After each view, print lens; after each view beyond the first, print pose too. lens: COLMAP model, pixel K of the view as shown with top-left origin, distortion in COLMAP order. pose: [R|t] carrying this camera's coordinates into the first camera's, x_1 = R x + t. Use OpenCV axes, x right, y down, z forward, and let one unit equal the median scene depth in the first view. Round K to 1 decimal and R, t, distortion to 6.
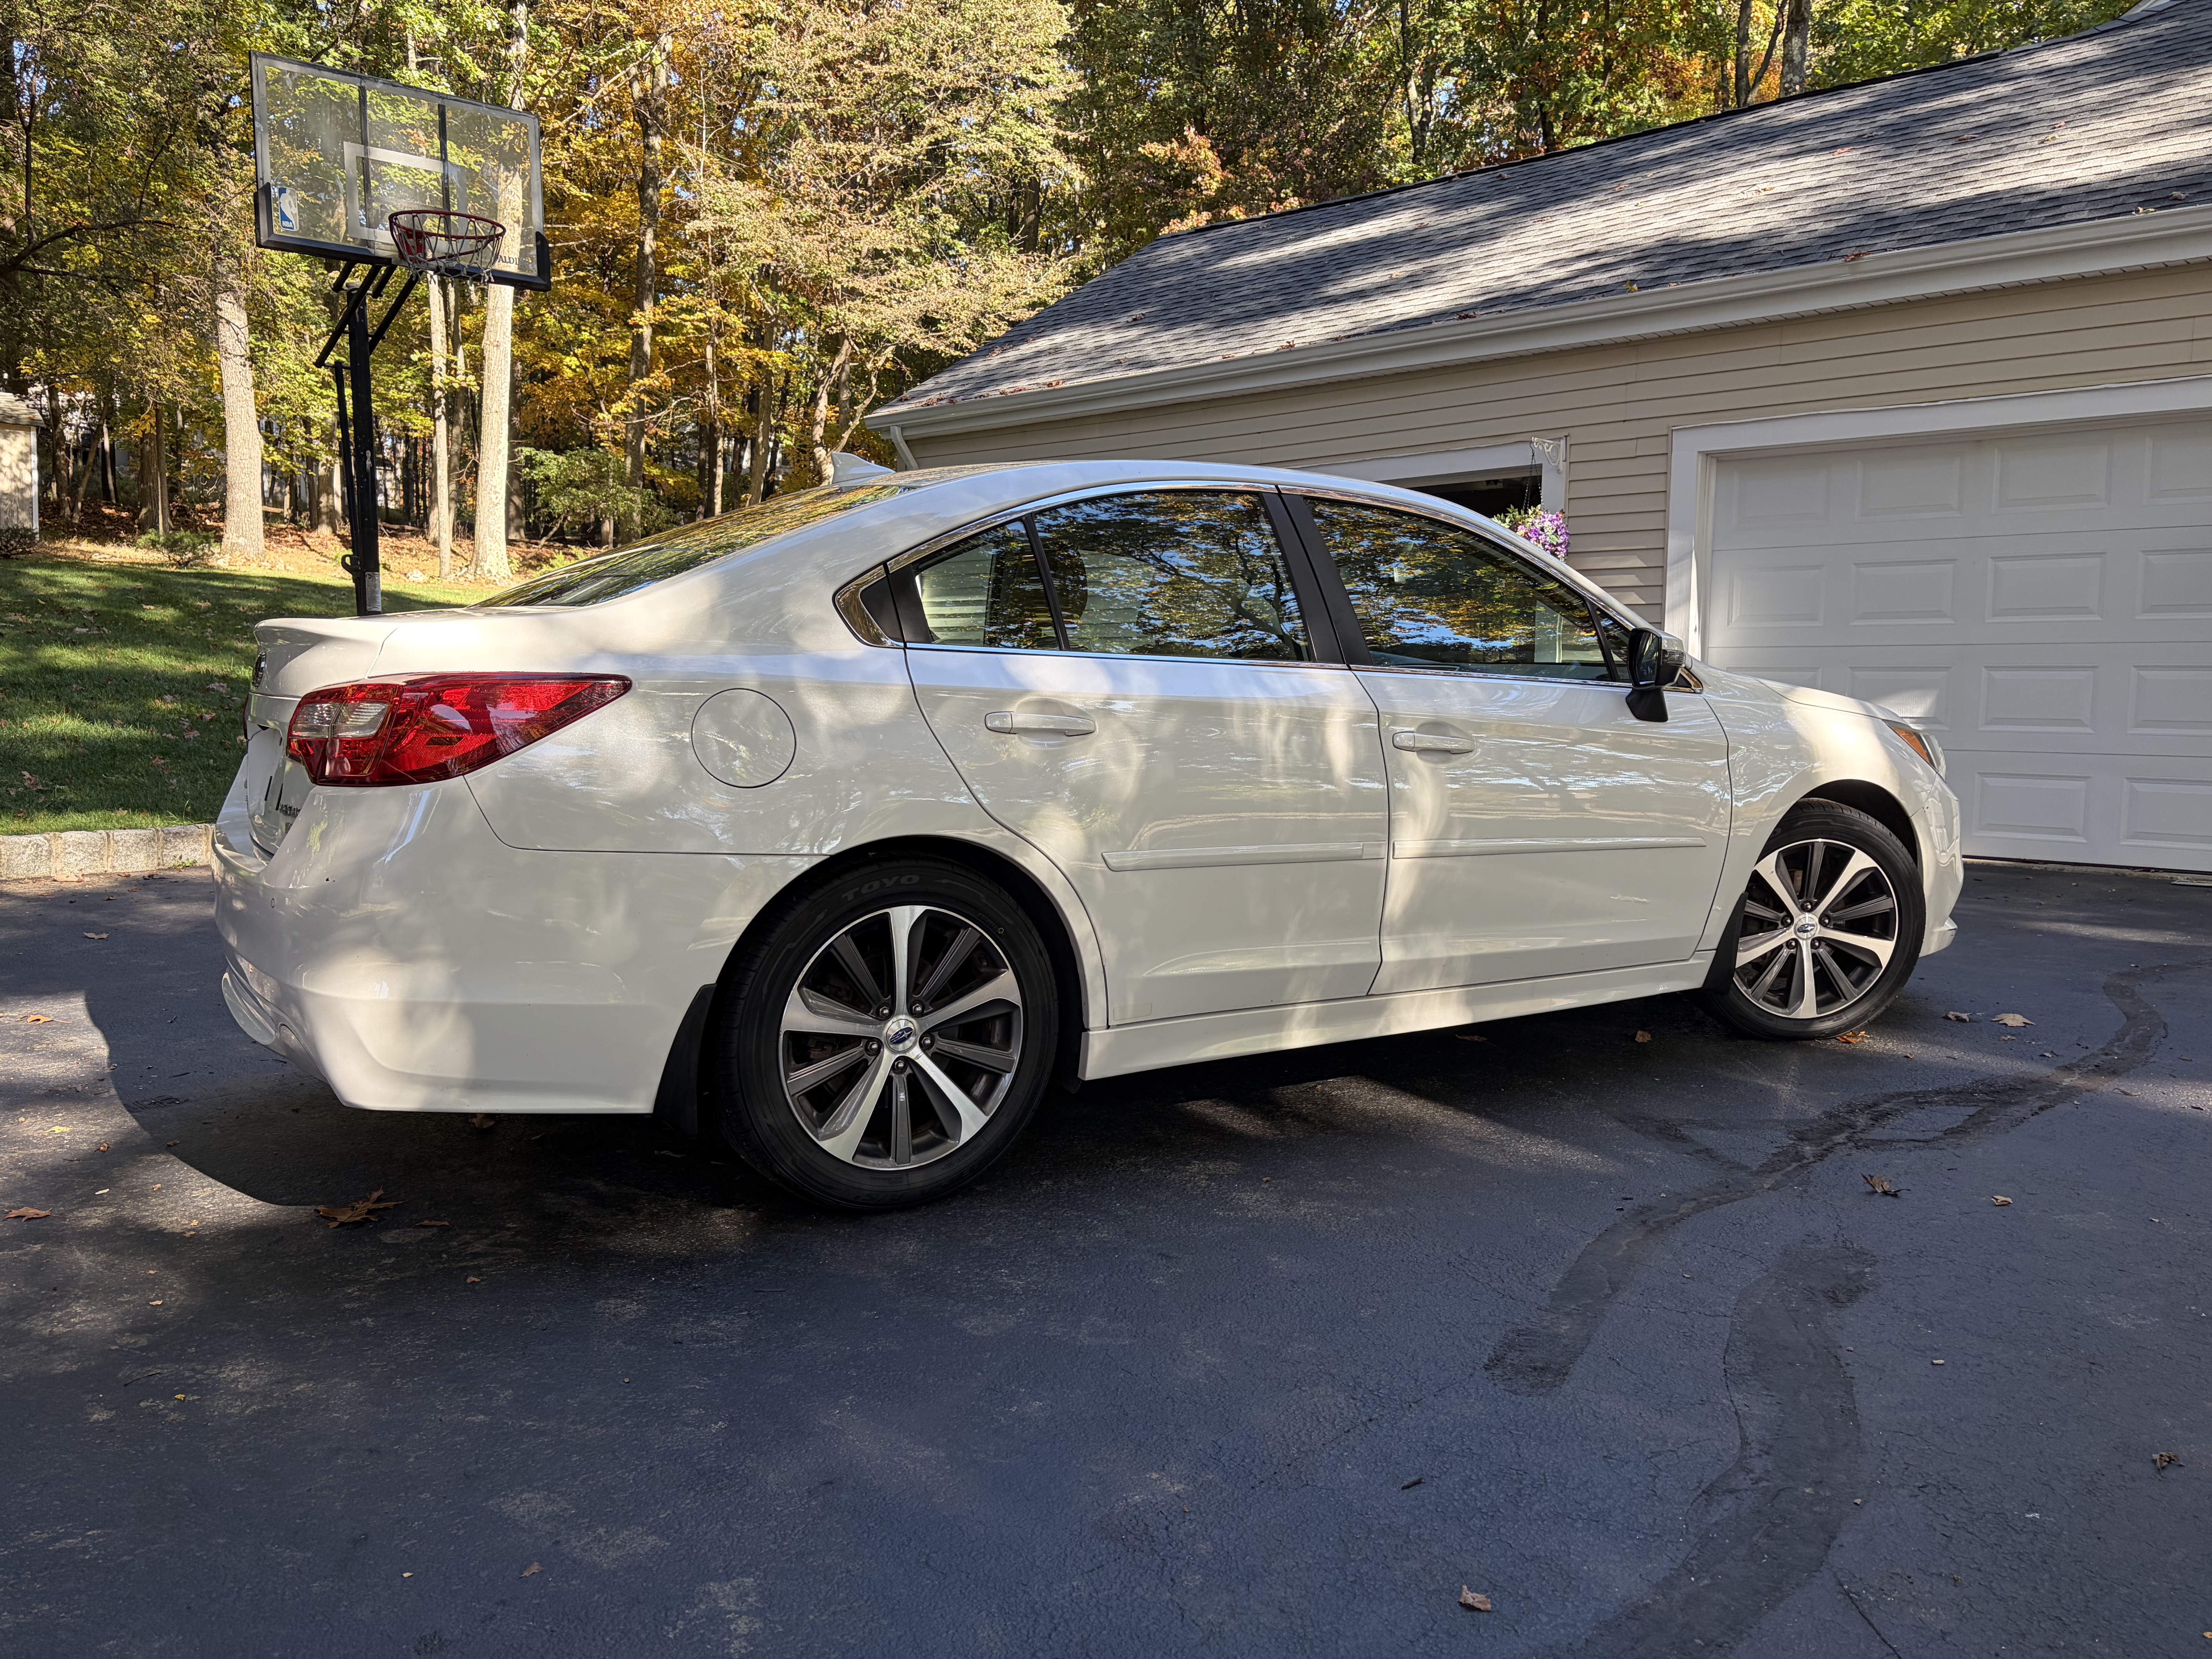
lens RADIAL K [[1670.7, 0, 1110.7], [0, 1670.7, 829.7], [0, 0, 1]] dist [0.041185, -0.041627]
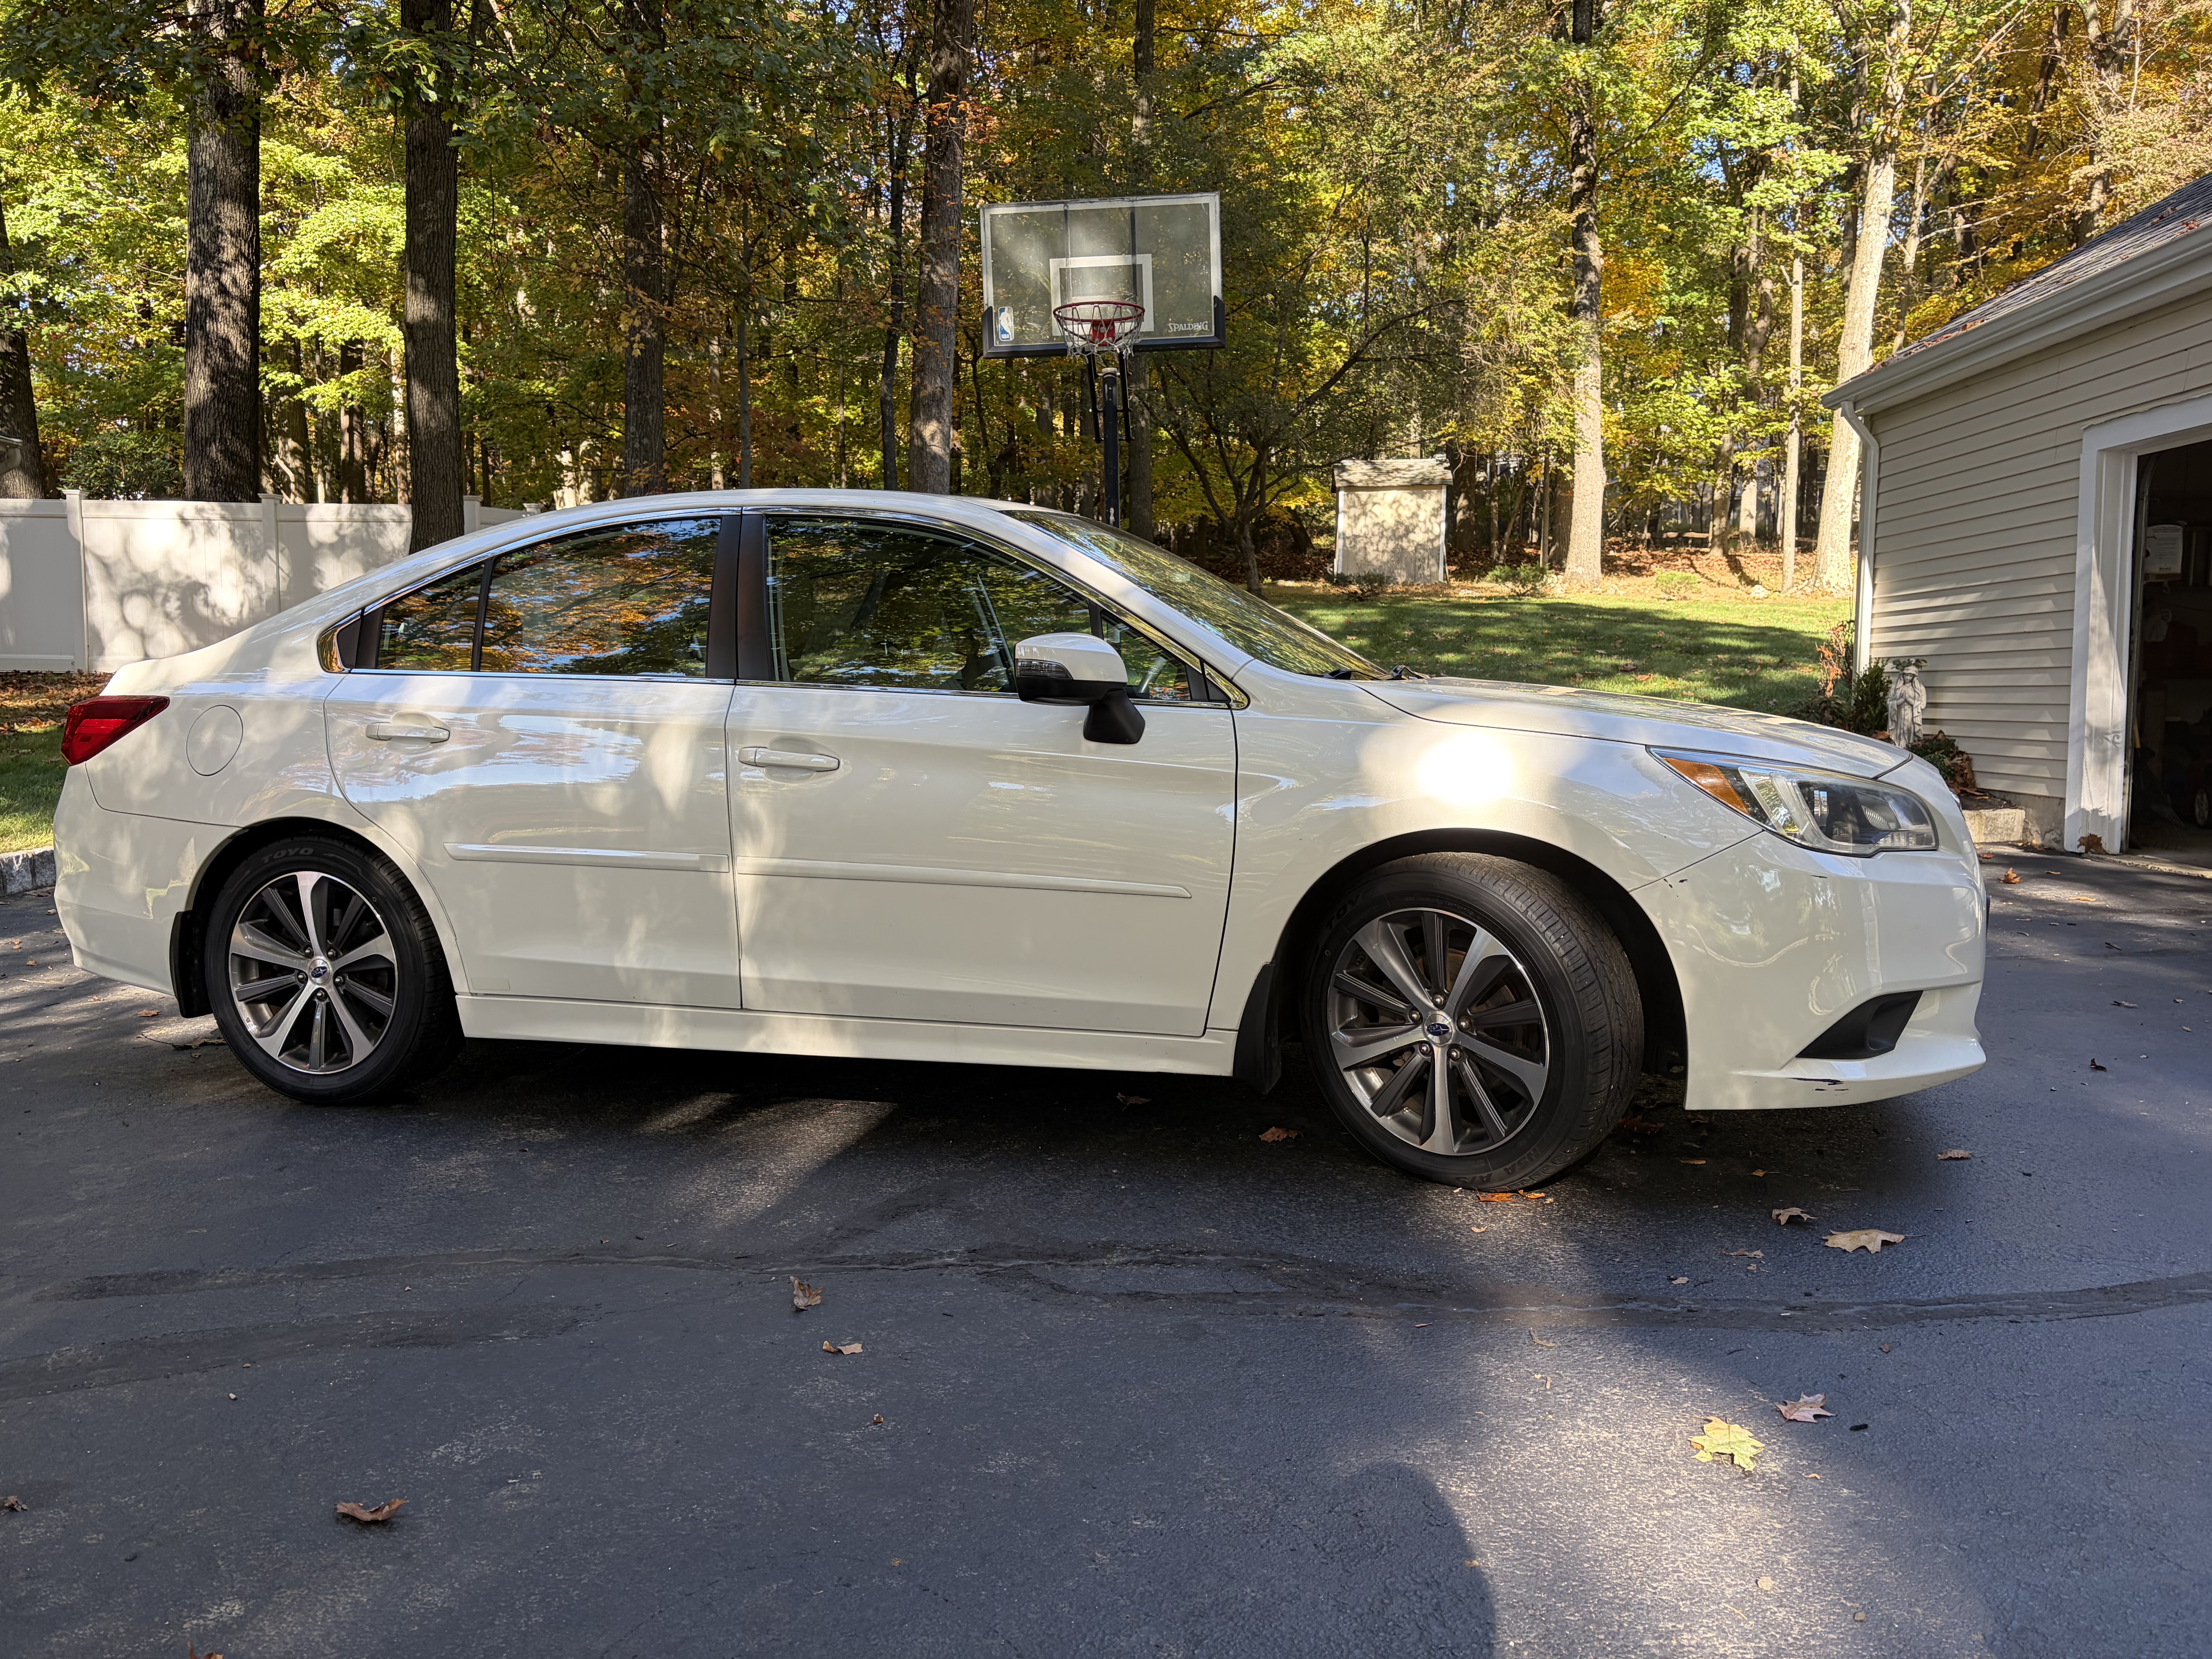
lens RADIAL K [[1670.7, 0, 1104.3], [0, 1670.7, 839.9], [0, 0, 1]] dist [0.041185, -0.041627]
pose [[0.652979, 0.057331, -0.755203, 1.073187], [-0.059543, 0.997931, 0.024273, -0.040736], [0.755032, 0.029117, 0.655042, 0.511820]]
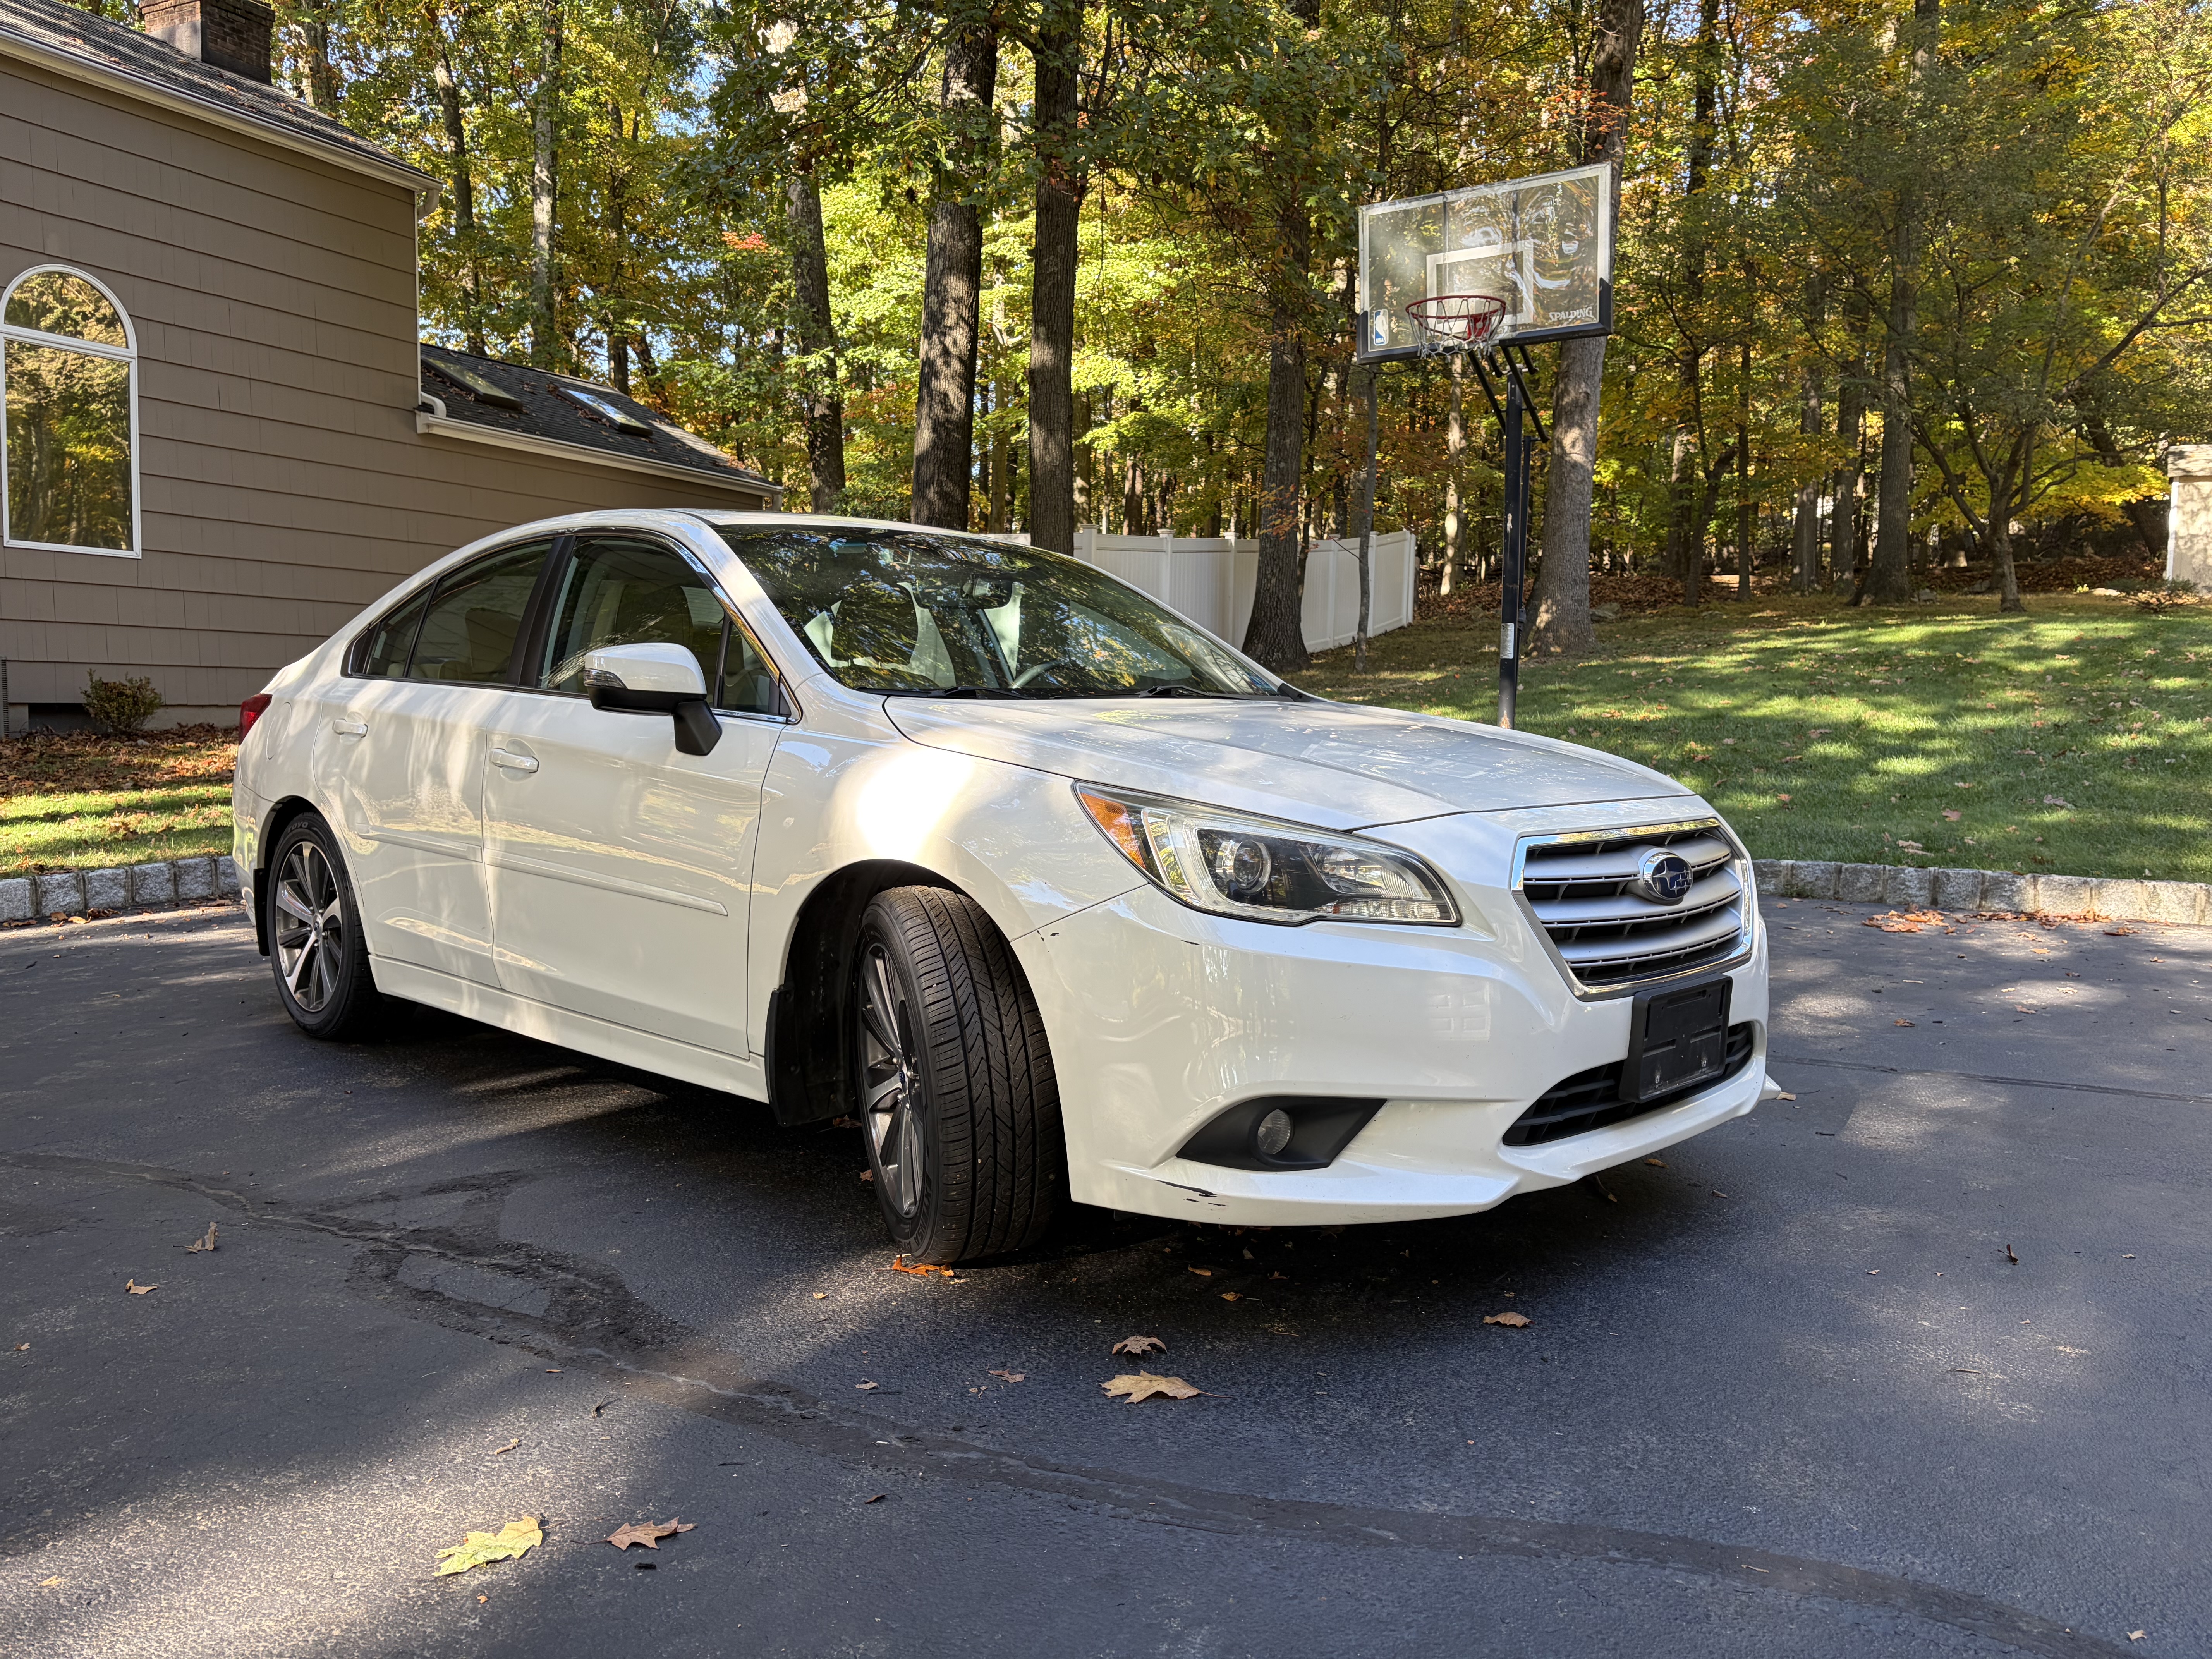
lens RADIAL K [[1670.7, 0, 1103.8], [0, 1670.7, 841.3], [0, 0, 1]] dist [0.041185, -0.041627]
pose [[0.237315, 0.076681, -0.968402, 1.332620], [-0.103091, 0.993238, 0.053384, -0.098484], [0.965947, 0.087165, 0.243616, 1.126977]]
